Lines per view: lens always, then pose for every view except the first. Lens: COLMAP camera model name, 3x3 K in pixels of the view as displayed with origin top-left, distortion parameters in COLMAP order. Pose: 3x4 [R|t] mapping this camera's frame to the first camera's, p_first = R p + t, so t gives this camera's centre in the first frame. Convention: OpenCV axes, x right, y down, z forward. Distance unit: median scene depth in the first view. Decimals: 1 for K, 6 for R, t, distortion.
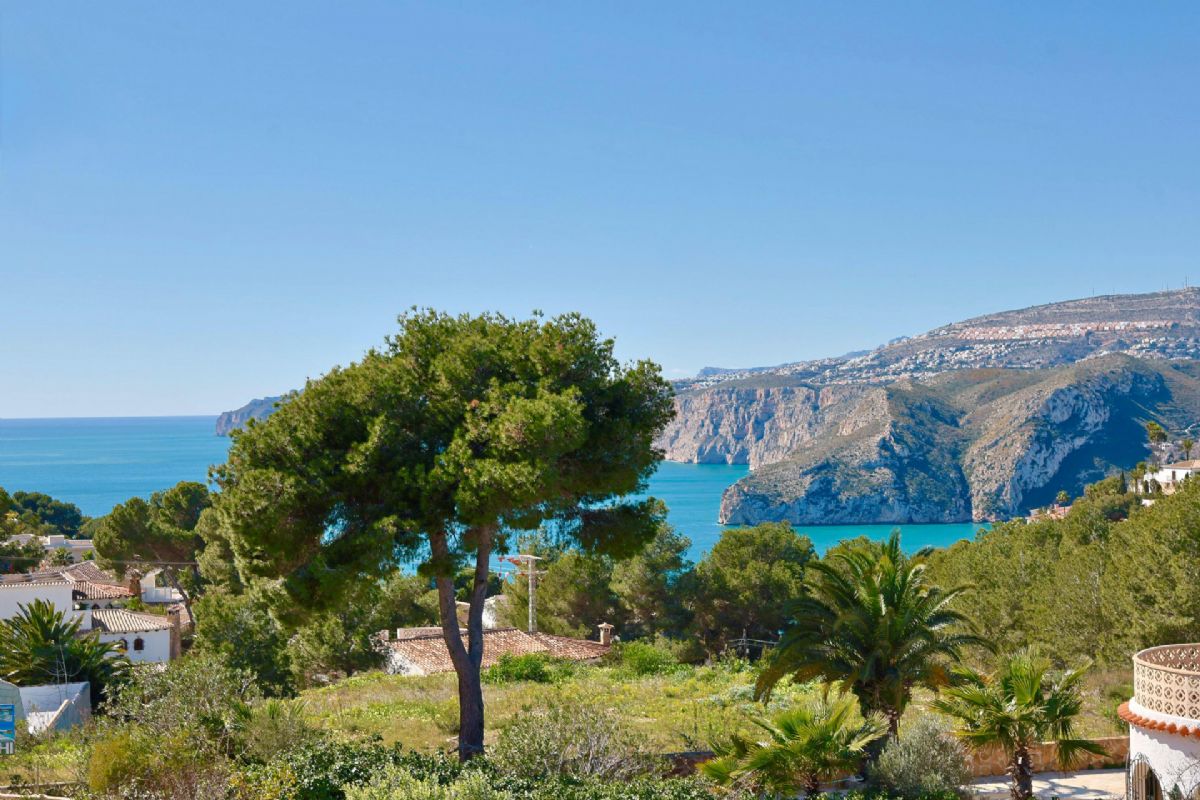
lens RADIAL K [[1612.1, 0, 505.8], [0, 1612.1, 240.1], [0, 0, 1]] dist [0.016259, 0.000000]
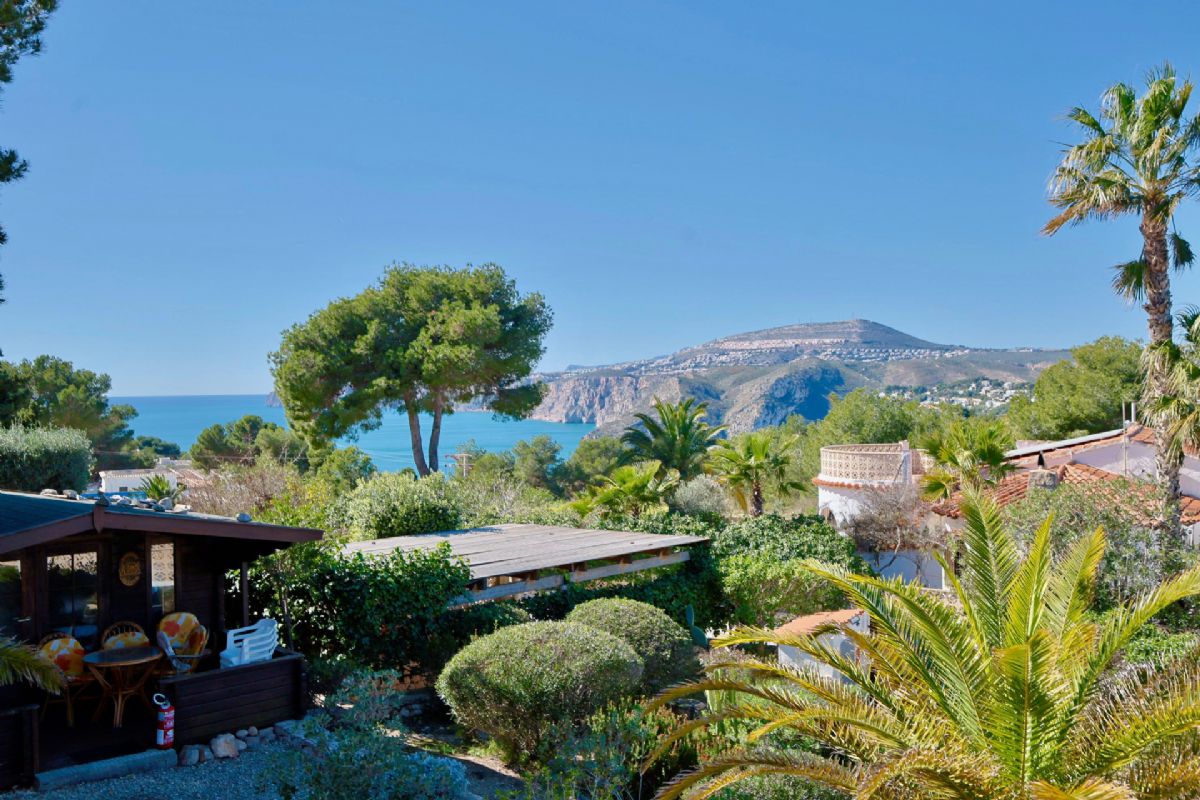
lens RADIAL K [[999.7, 0, 530.3], [0, 999.7, 359.9], [0, 0, 1]] dist [0.024904, -0.010138]
pose [[0.996324, 0.002311, 0.085639, -0.007351], [-0.002524, 0.999994, 0.002388, 0.133672], [-0.085633, -0.002595, 0.996323, -0.023710]]
